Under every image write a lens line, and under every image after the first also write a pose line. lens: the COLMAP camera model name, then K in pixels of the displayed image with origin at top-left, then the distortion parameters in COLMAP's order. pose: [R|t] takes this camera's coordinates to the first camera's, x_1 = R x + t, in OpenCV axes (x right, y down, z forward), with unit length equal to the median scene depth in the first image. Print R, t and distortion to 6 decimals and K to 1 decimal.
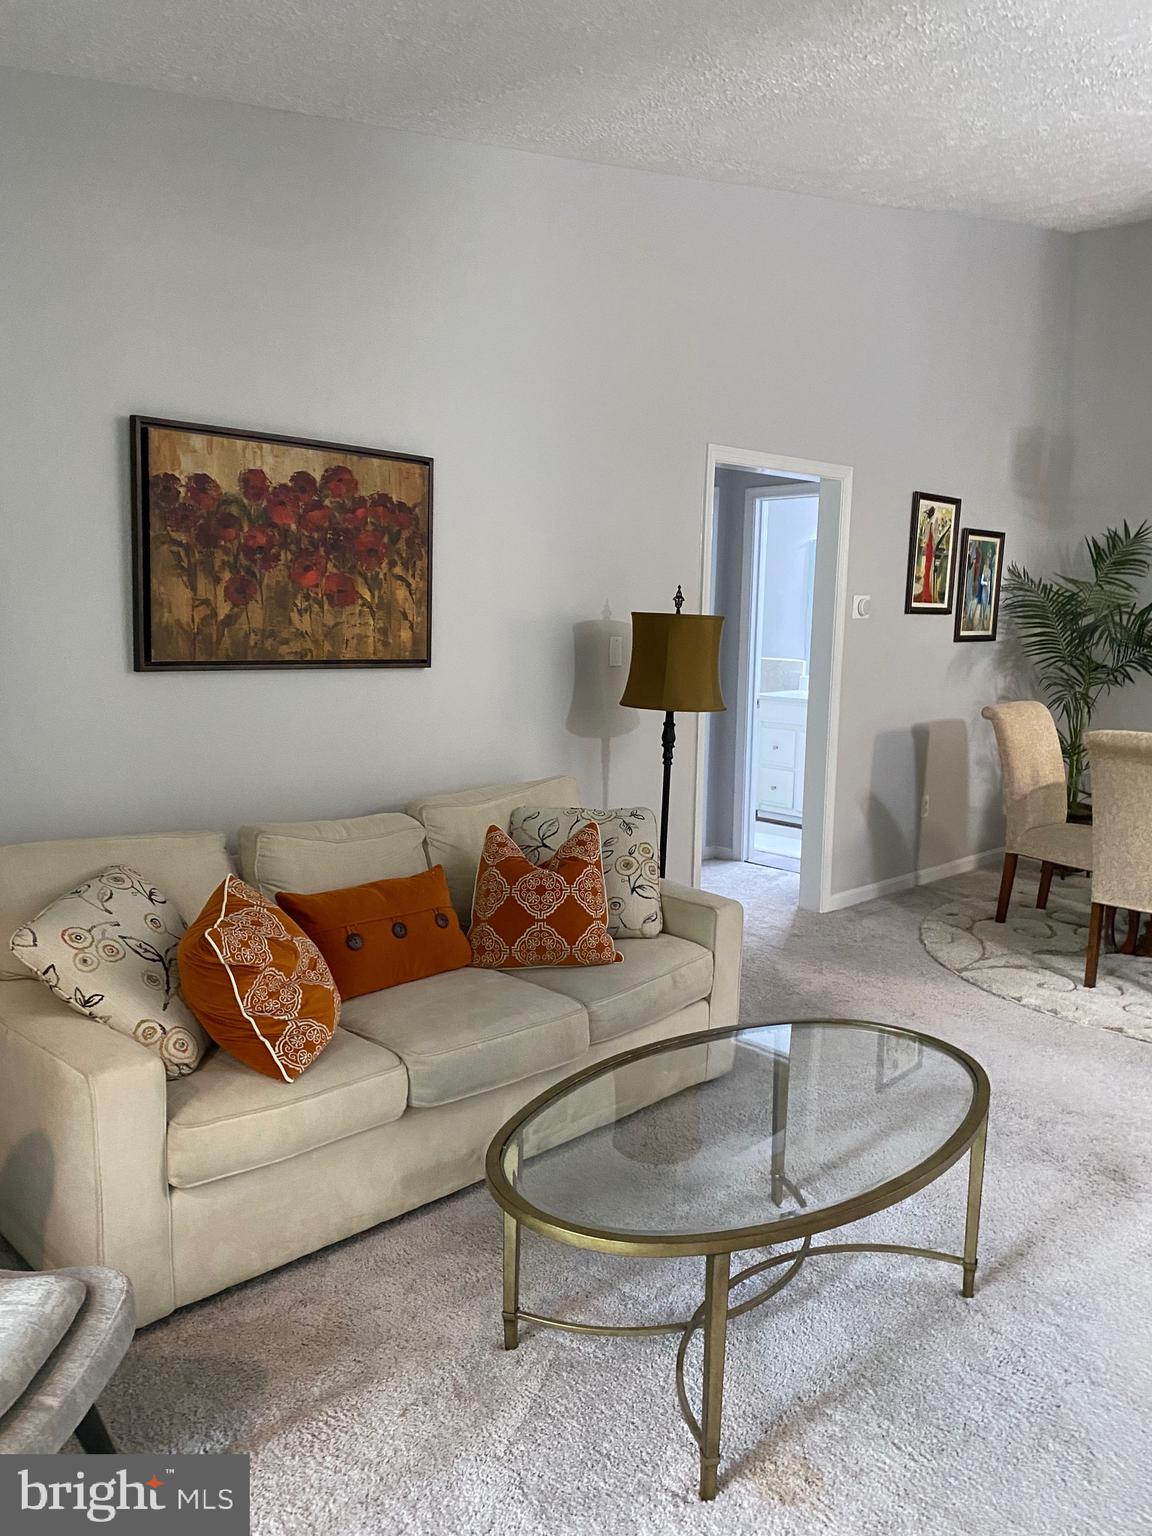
lens RADIAL K [[1165.2, 0, 599.0], [0, 1165.2, 769.1], [0, 0, 1]] dist [0.075226, -0.078829]
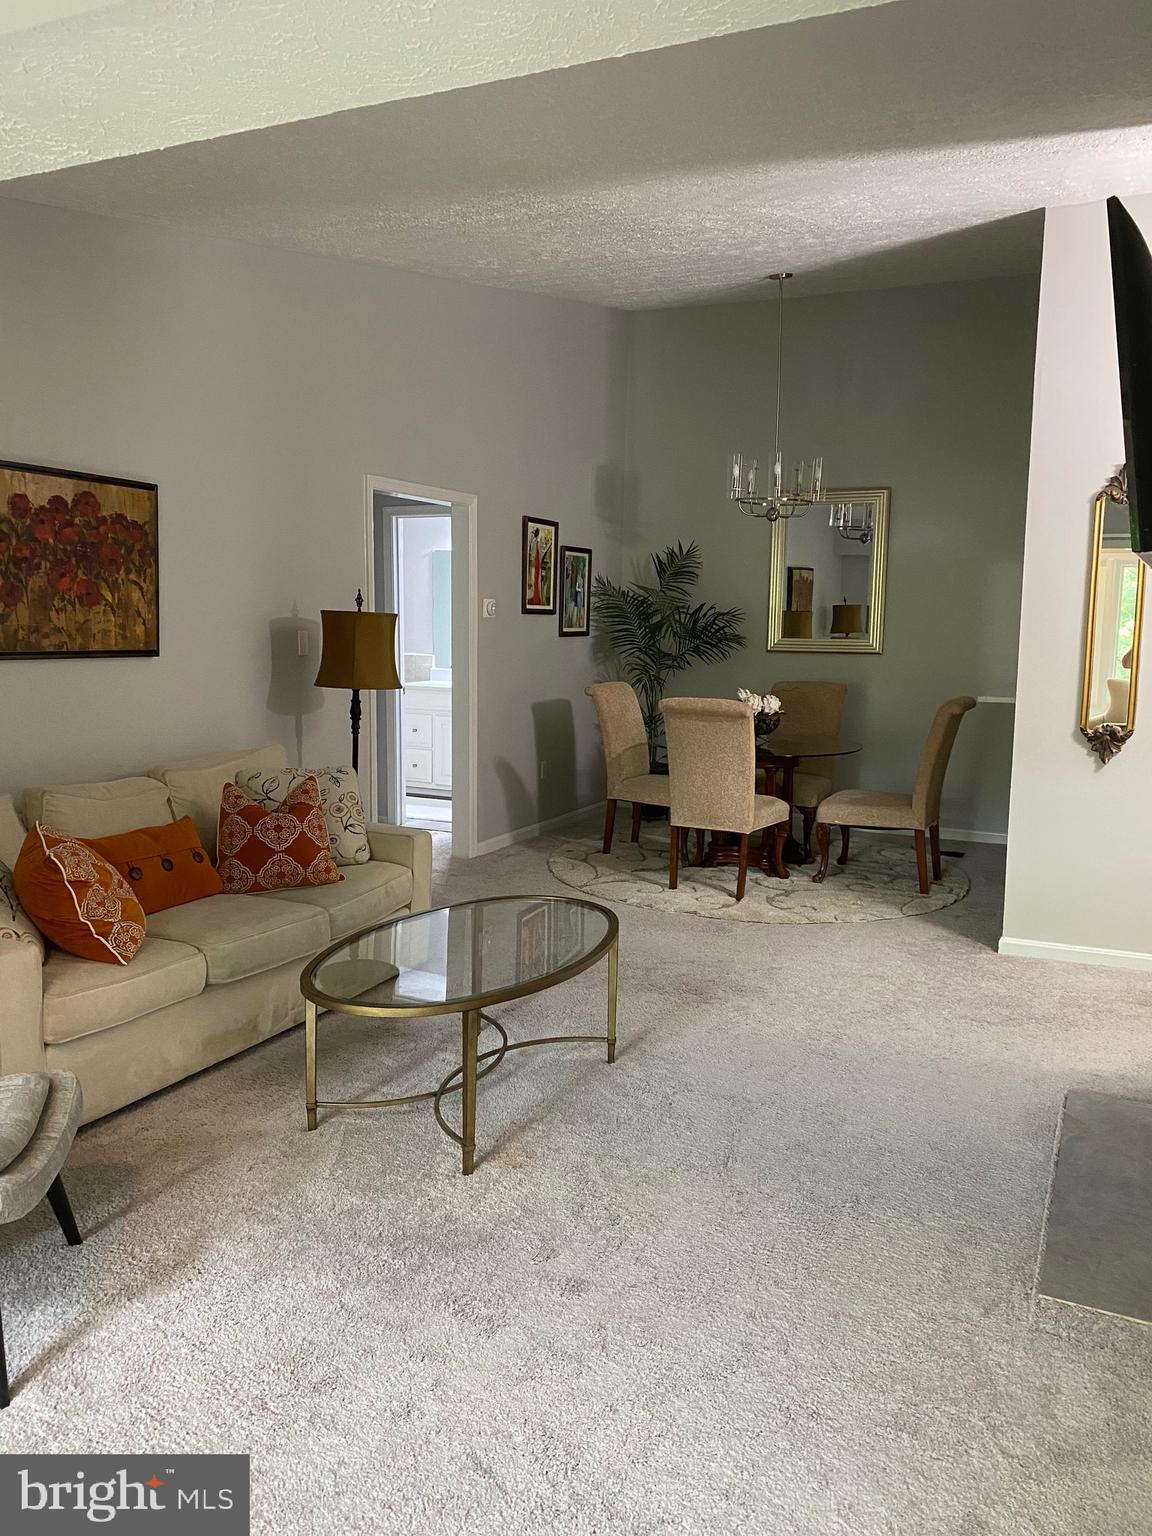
lens RADIAL K [[1155.8, 0, 582.8], [0, 1155.8, 763.5], [0, 0, 1]] dist [0.106677, -0.264406]
pose [[0.944909, -0.048412, 0.323733, -0.127214], [0.051044, 0.998696, 0.000360, 0.044057], [-0.323328, 0.016184, 0.946148, -0.274370]]
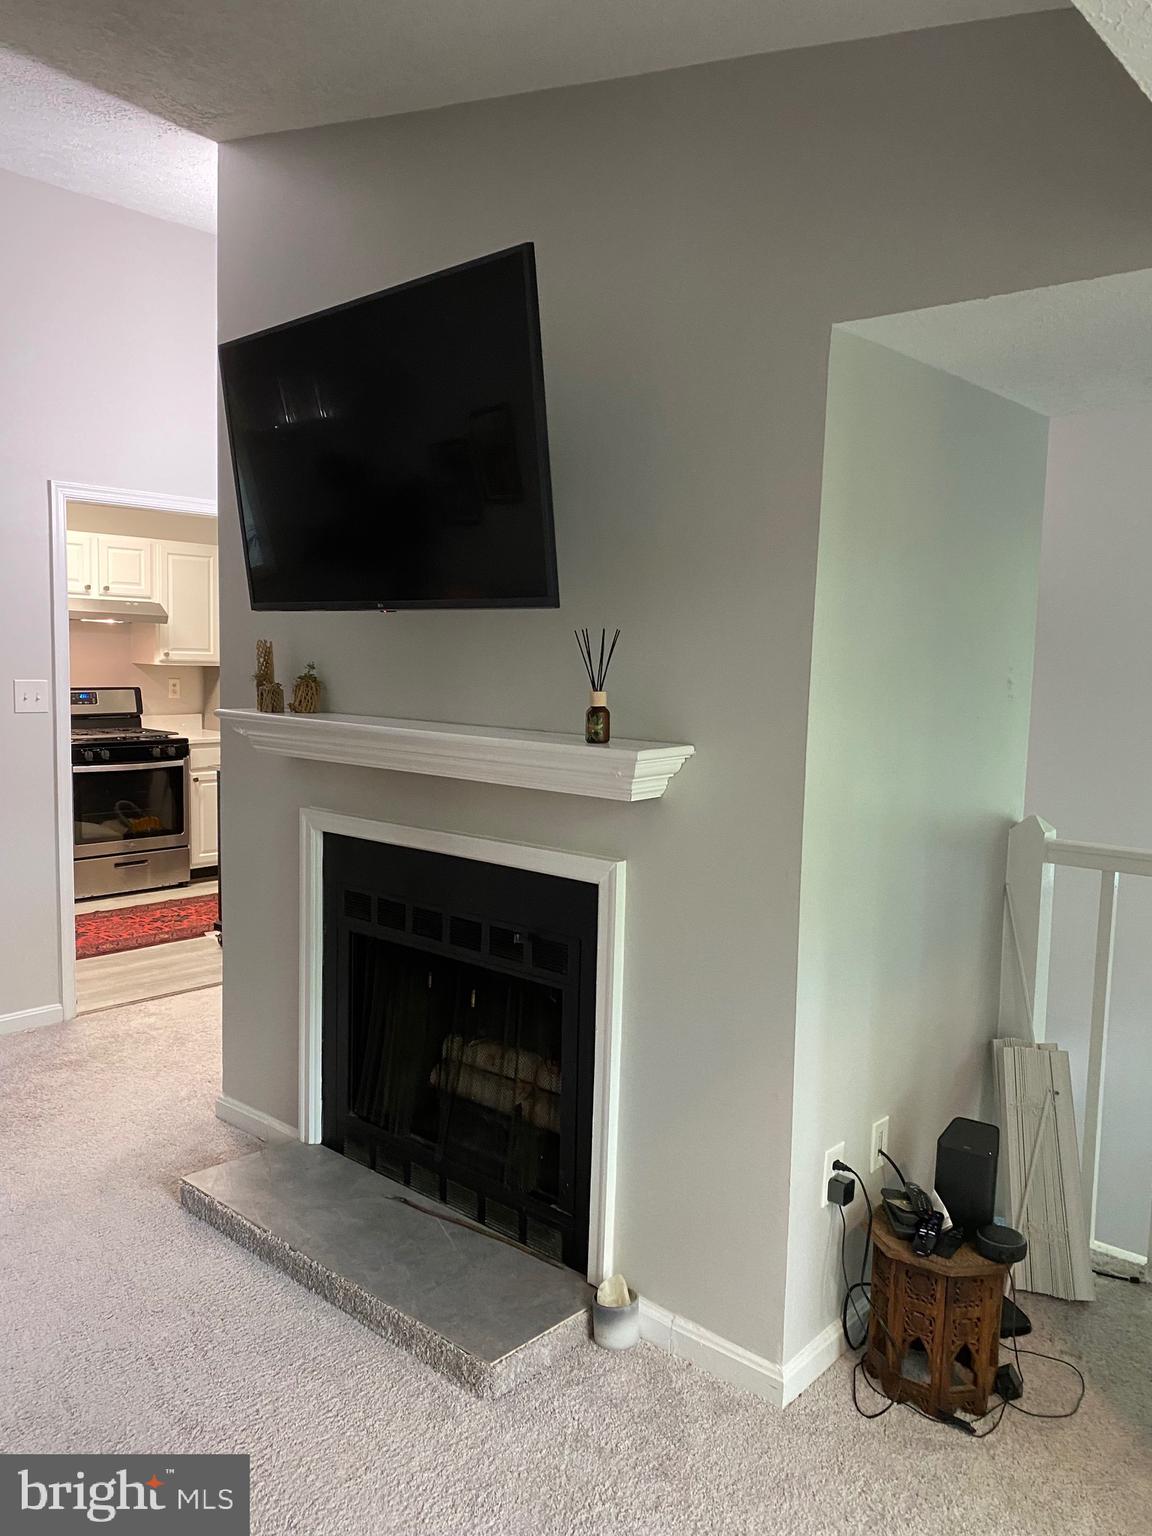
lens RADIAL K [[1162.2, 0, 576.0], [0, 1162.2, 768.0], [0, 0, 1]] dist [0.008640, -0.000193]
pose [[-0.053264, -0.122904, 0.990988, -0.273519], [0.111114, 0.985505, 0.128196, -0.039937], [-0.992379, 0.116940, -0.038835, 0.209066]]
